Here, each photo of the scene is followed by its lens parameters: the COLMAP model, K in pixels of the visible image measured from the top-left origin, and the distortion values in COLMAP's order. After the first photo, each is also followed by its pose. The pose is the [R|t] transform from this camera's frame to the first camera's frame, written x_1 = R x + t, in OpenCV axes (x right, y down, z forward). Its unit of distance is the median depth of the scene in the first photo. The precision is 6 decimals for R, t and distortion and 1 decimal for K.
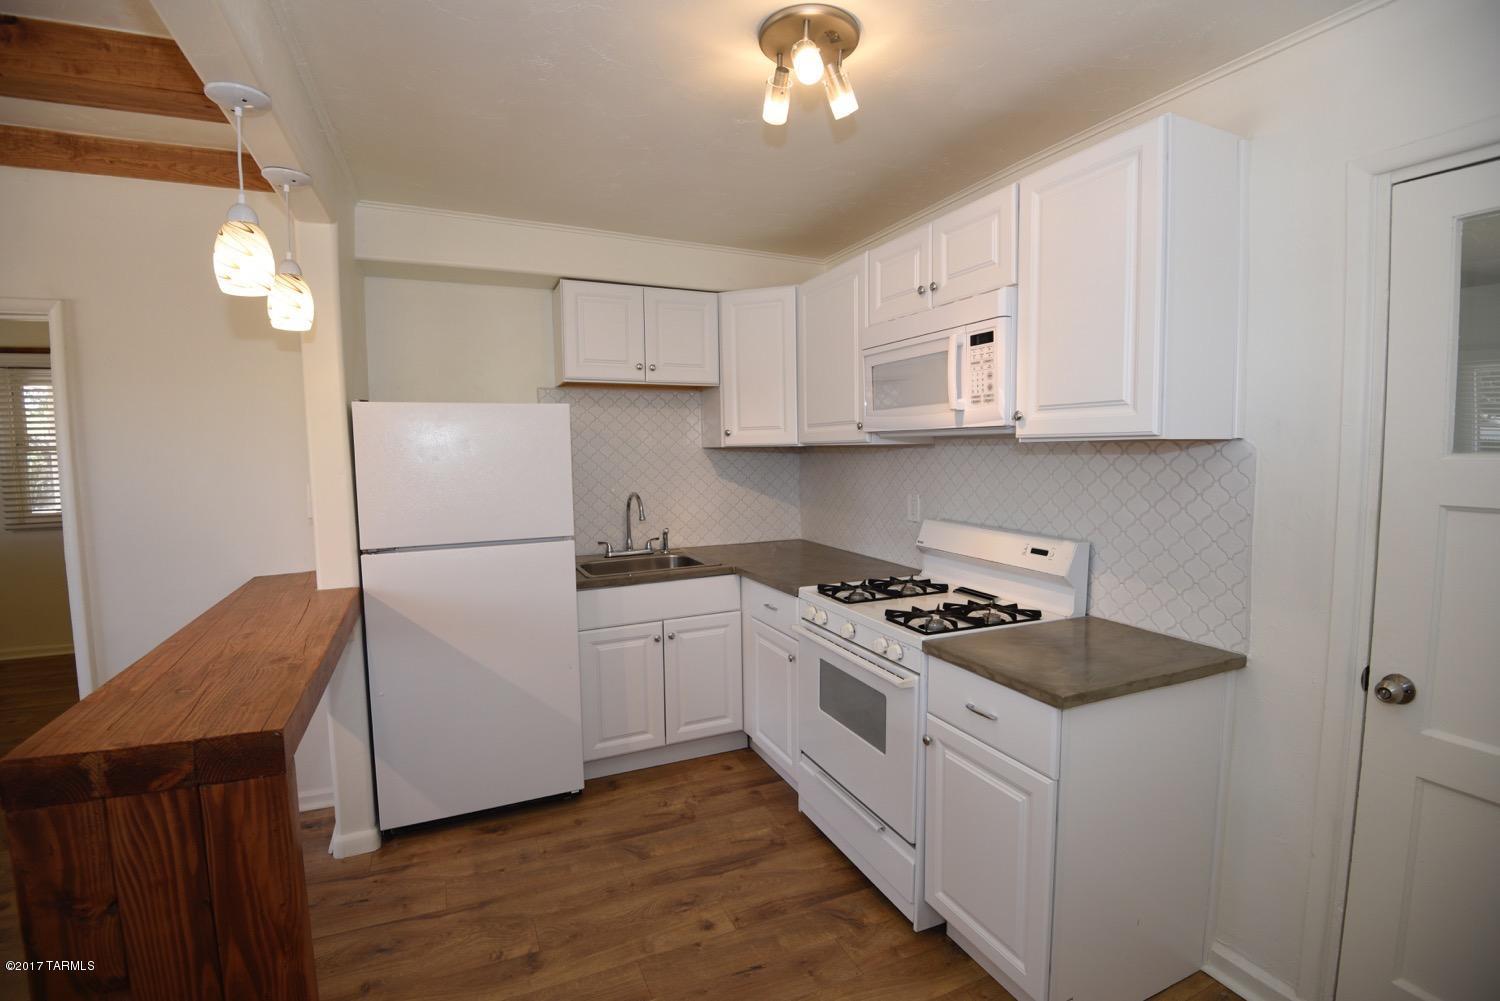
lens RADIAL K [[689.4, 0, 750.0], [0, 689.4, 500.5], [0, 0, 1]] dist [-0.003358, -0.027721]
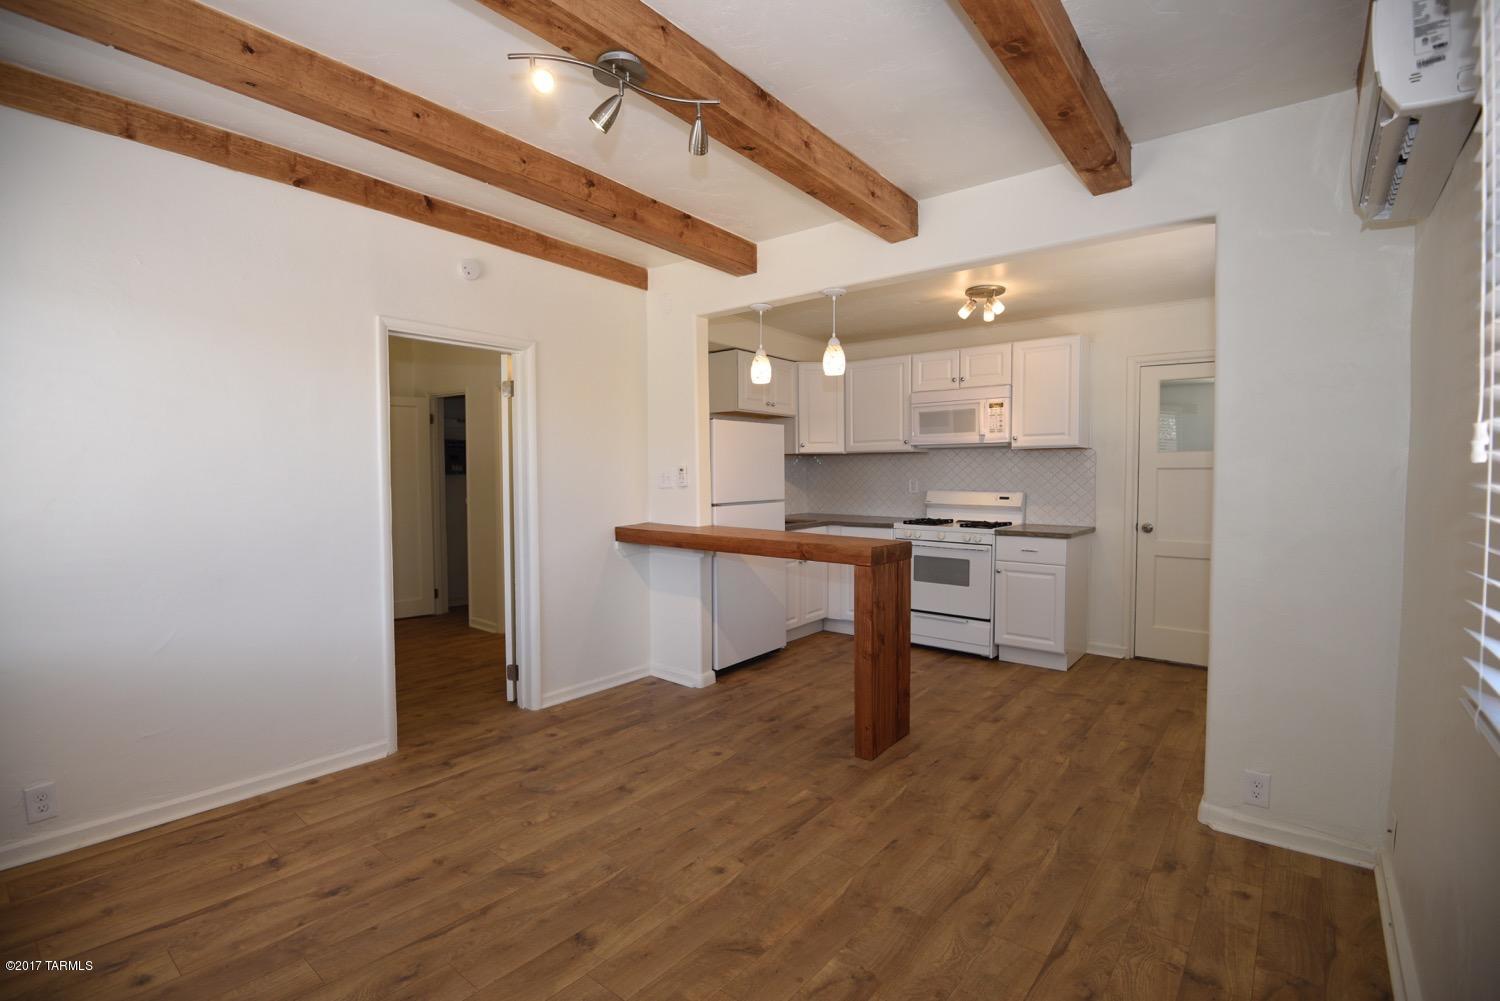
lens RADIAL K [[689.4, 0, 750.0], [0, 689.4, 500.5], [0, 0, 1]] dist [-0.003358, -0.027721]
pose [[0.885678, -0.011316, 0.464163, -1.322546], [0.030052, 0.999004, -0.032988, 0.126465], [-0.463327, 0.043166, 0.885135, -0.601268]]
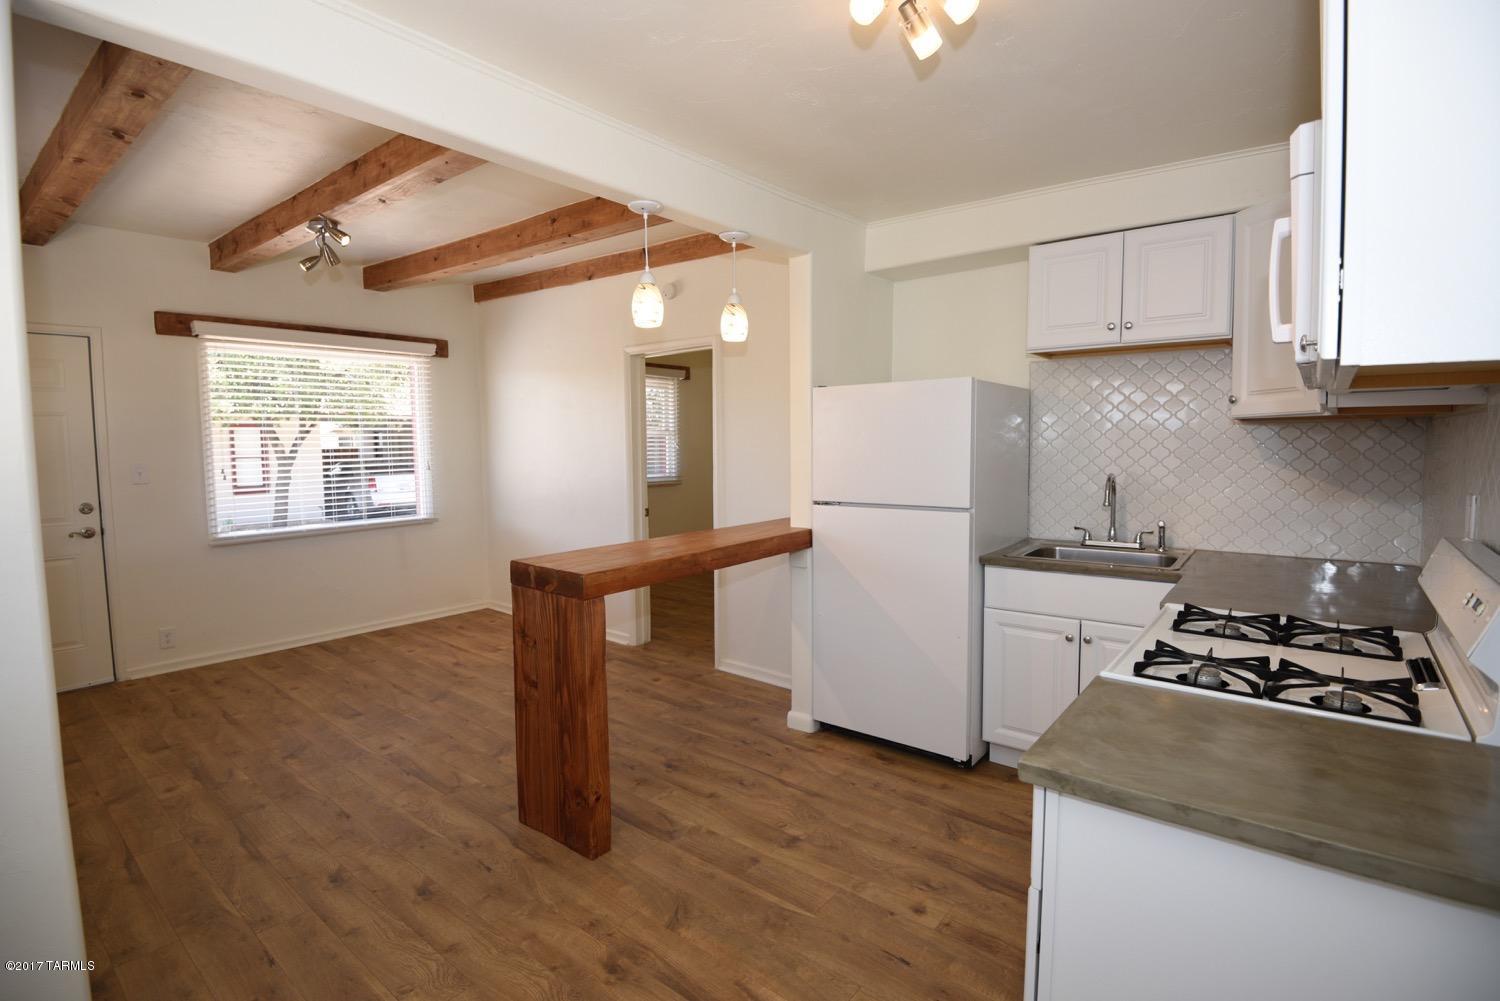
lens RADIAL K [[712.2, 0, 750.0], [0, 712.2, 500.5], [0, 0, 1]] dist [0.001735, -0.032987]
pose [[0.454473, 0.080333, -0.887131, 0.594300], [-0.068711, 0.996119, 0.055002, 0.005472], [0.888107, 0.035959, 0.458229, 0.273778]]
